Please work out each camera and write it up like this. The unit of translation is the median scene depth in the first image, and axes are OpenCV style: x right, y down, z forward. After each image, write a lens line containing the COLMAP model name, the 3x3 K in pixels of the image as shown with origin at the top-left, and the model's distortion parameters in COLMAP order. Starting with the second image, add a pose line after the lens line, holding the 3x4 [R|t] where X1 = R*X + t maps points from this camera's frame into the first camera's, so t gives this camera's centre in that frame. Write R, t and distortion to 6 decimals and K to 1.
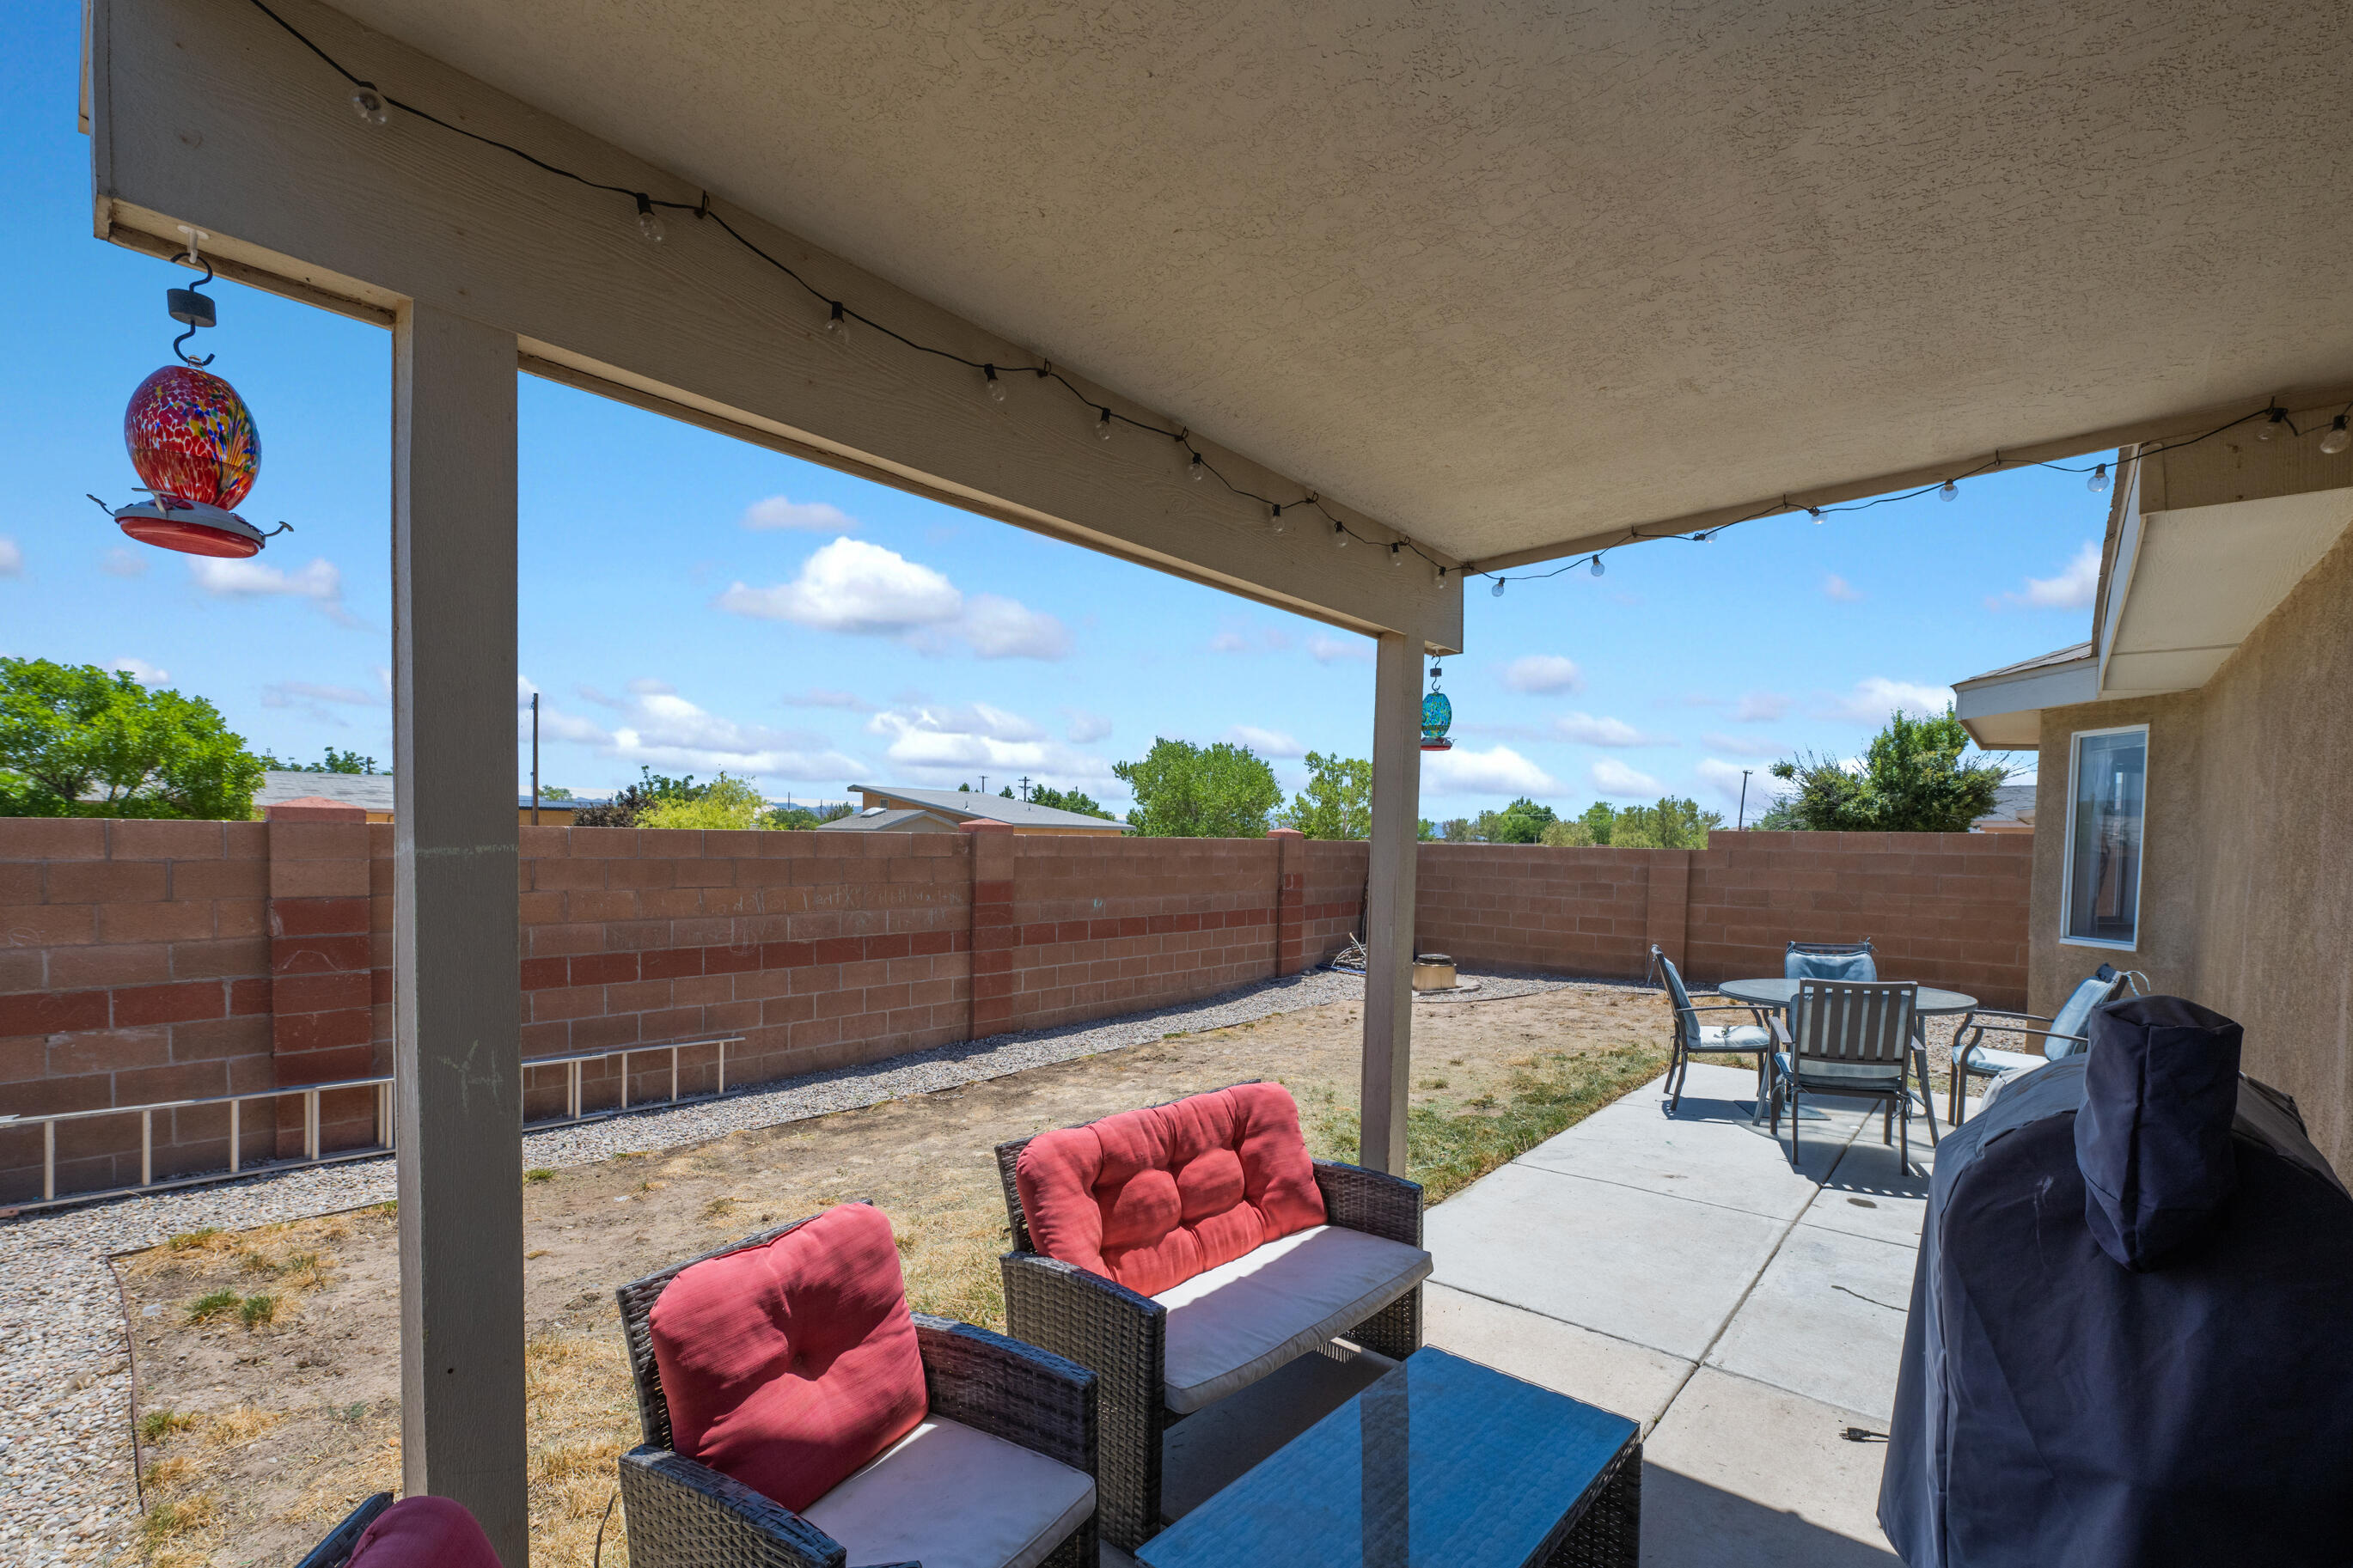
lens RADIAL K [[990.8, 0, 1205.2], [0, 990.8, 875.6], [0, 0, 1]] dist [-0.001445, -0.000197]
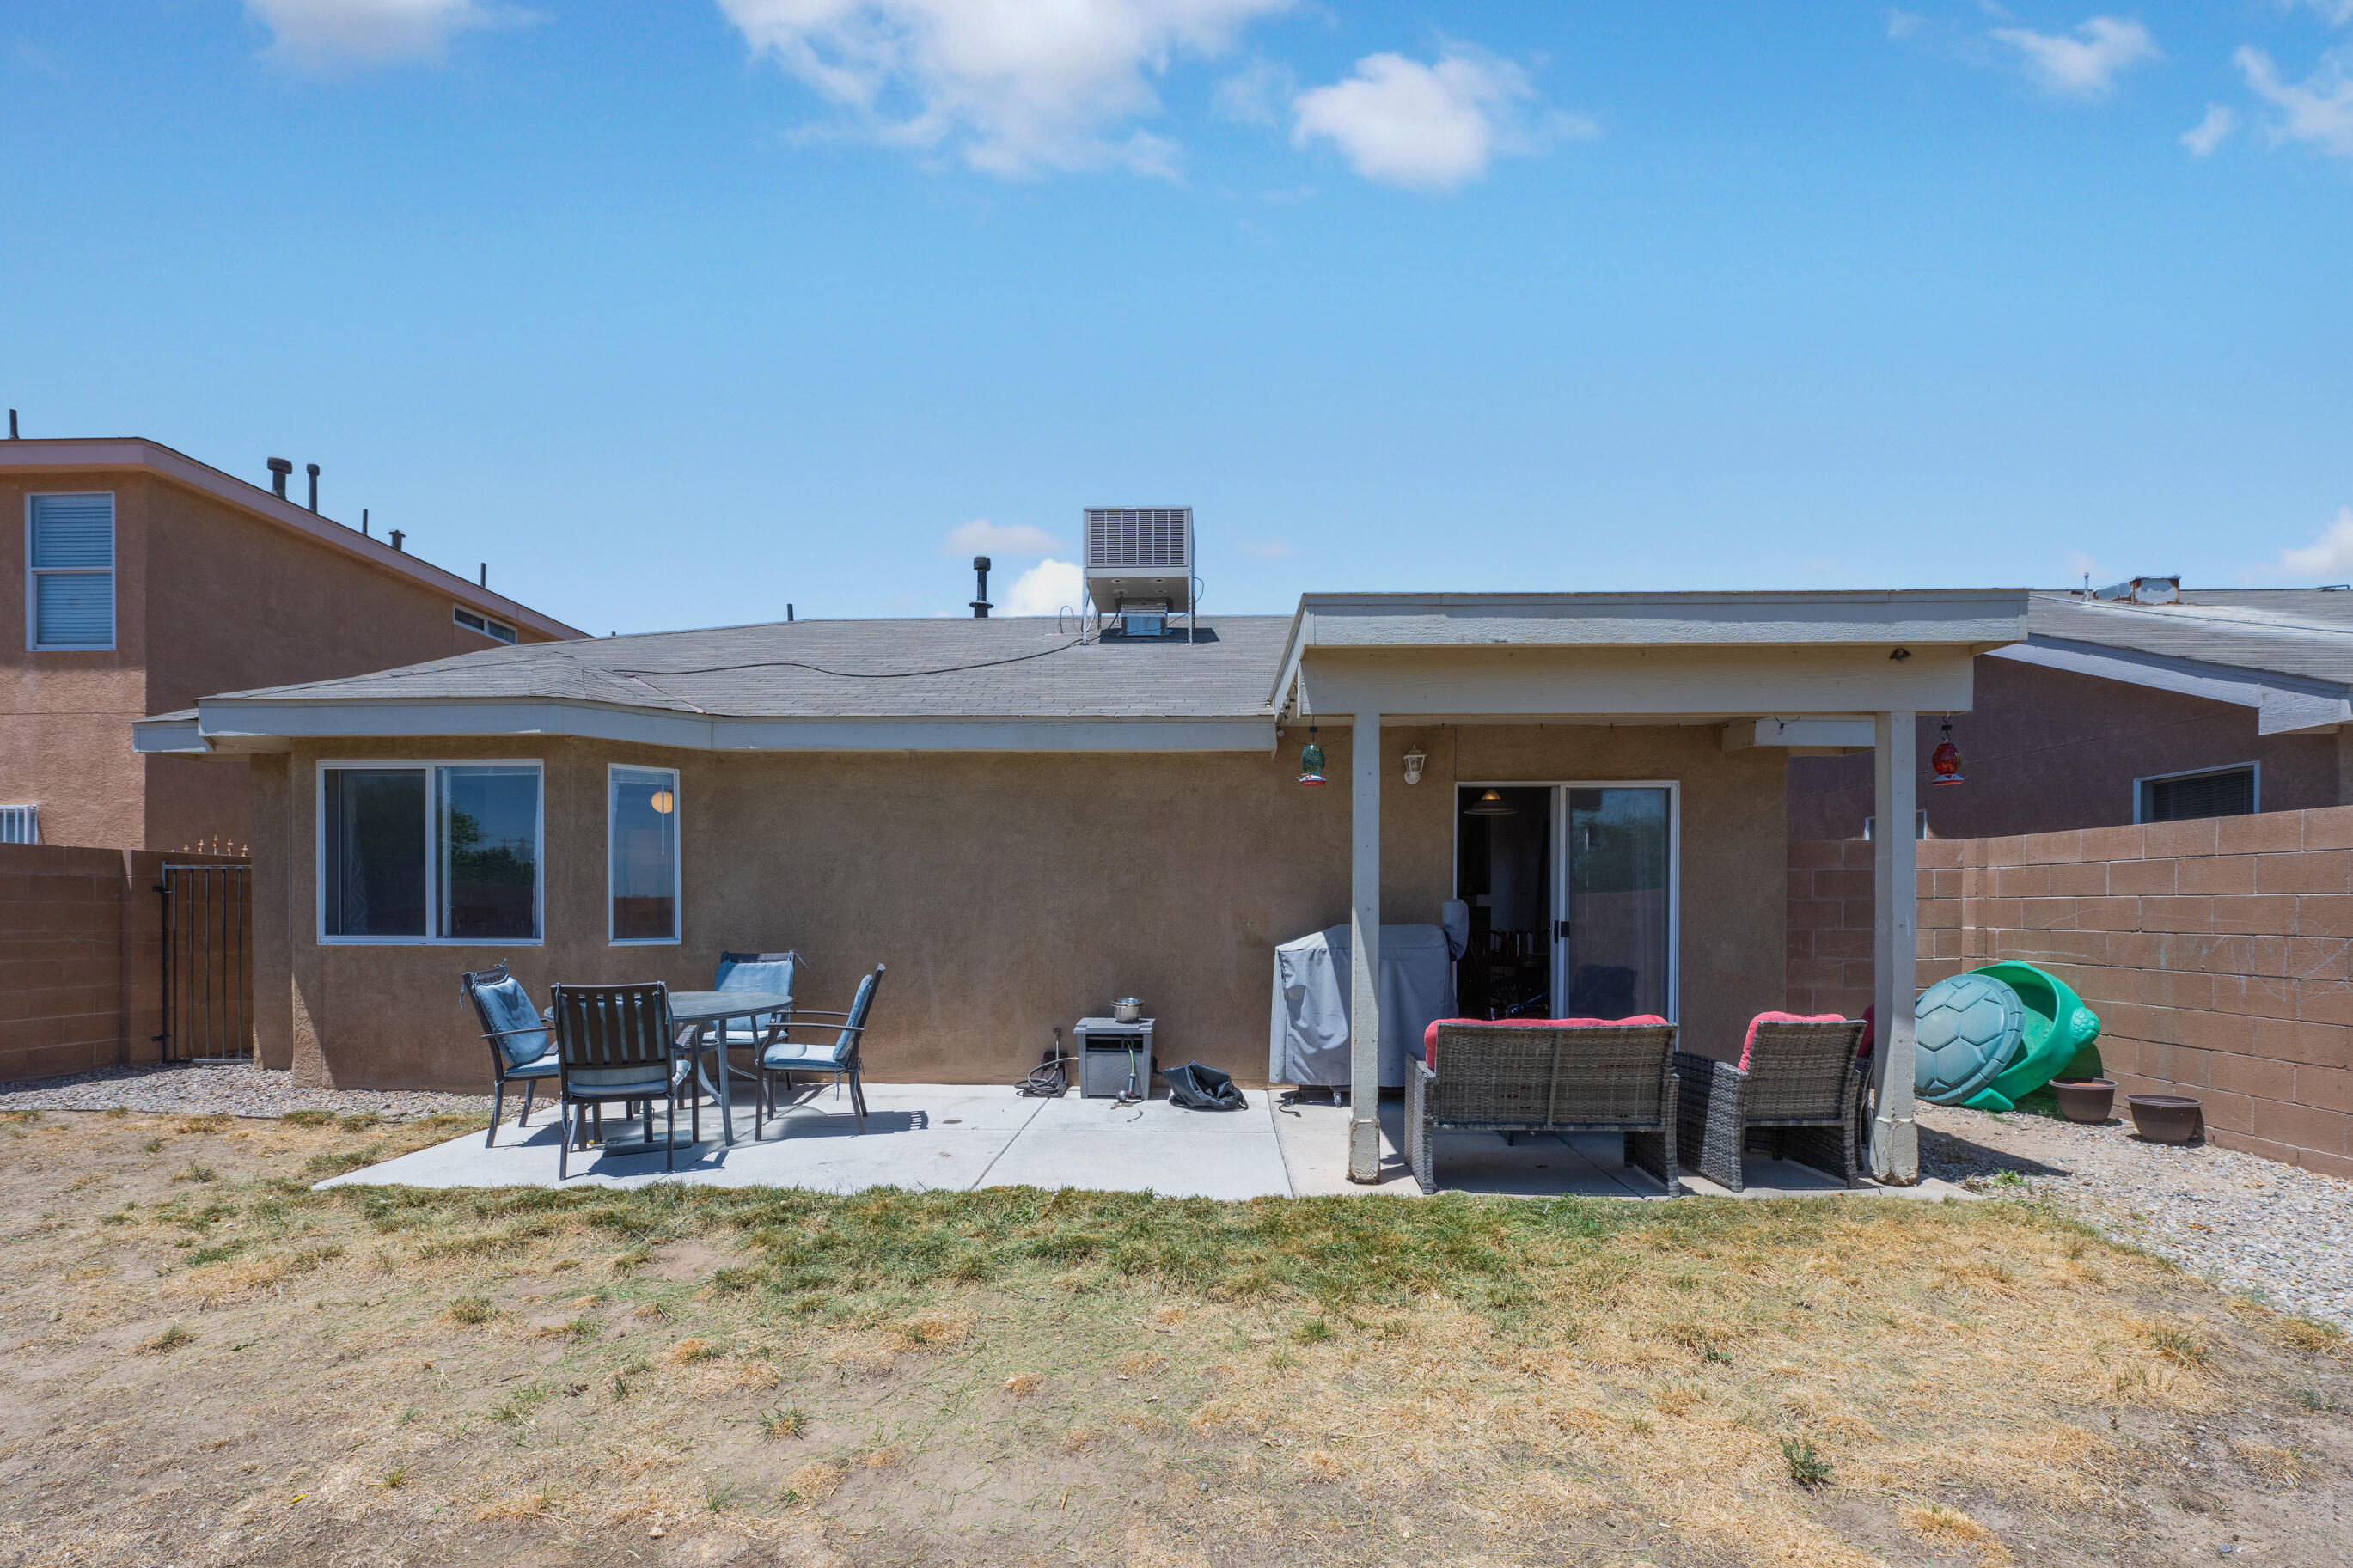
lens RADIAL K [[980.2, 0, 1178.4], [0, 980.2, 914.4], [0, 0, 1]] dist [-0.006132, 0.000055]
pose [[-0.628842, -0.018904, 0.777303, -0.327708], [0.017664, 0.999099, 0.038589, -0.000597], [-0.777333, 0.037997, -0.627941, 0.905348]]
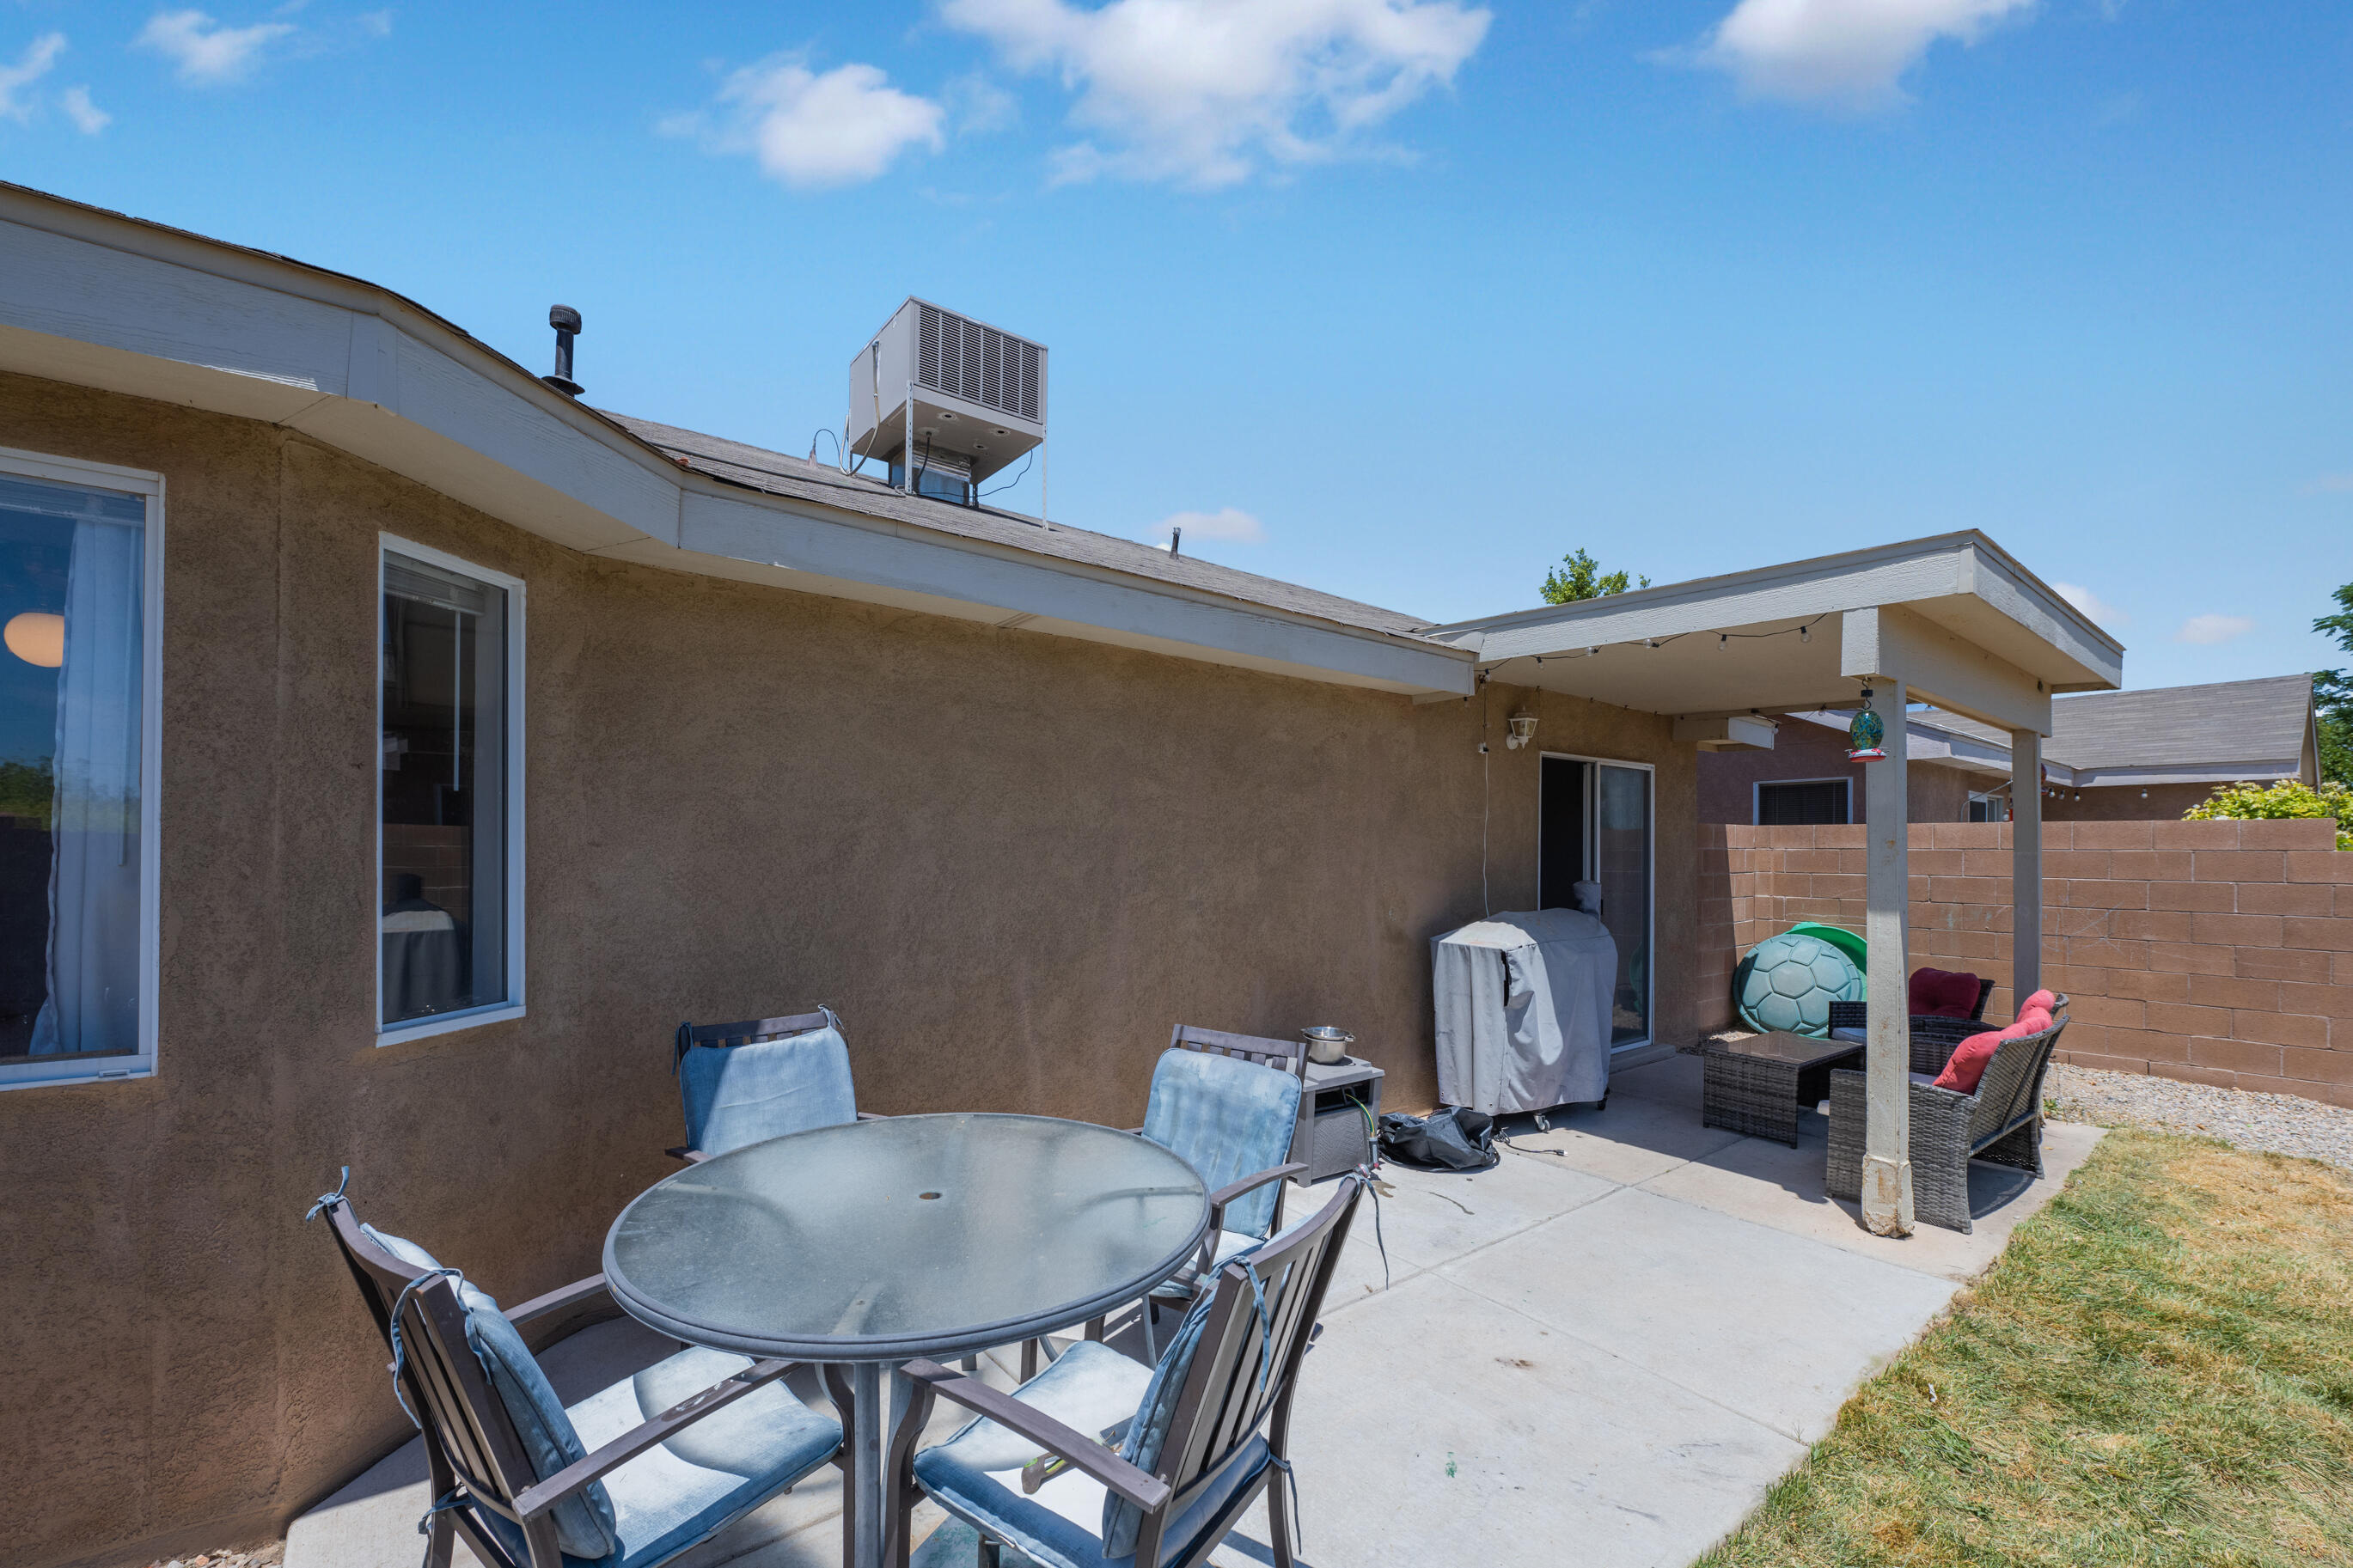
lens RADIAL K [[973.0, 0, 1182.3], [0, 973.0, 853.2], [0, 0, 1]] dist [-0.011074, 0.000167]
pose [[-0.982288, -0.021234, 0.186170, 0.352337], [-0.014252, 0.999147, 0.038761, -0.023959], [-0.186834, 0.035422, -0.981753, 1.001564]]
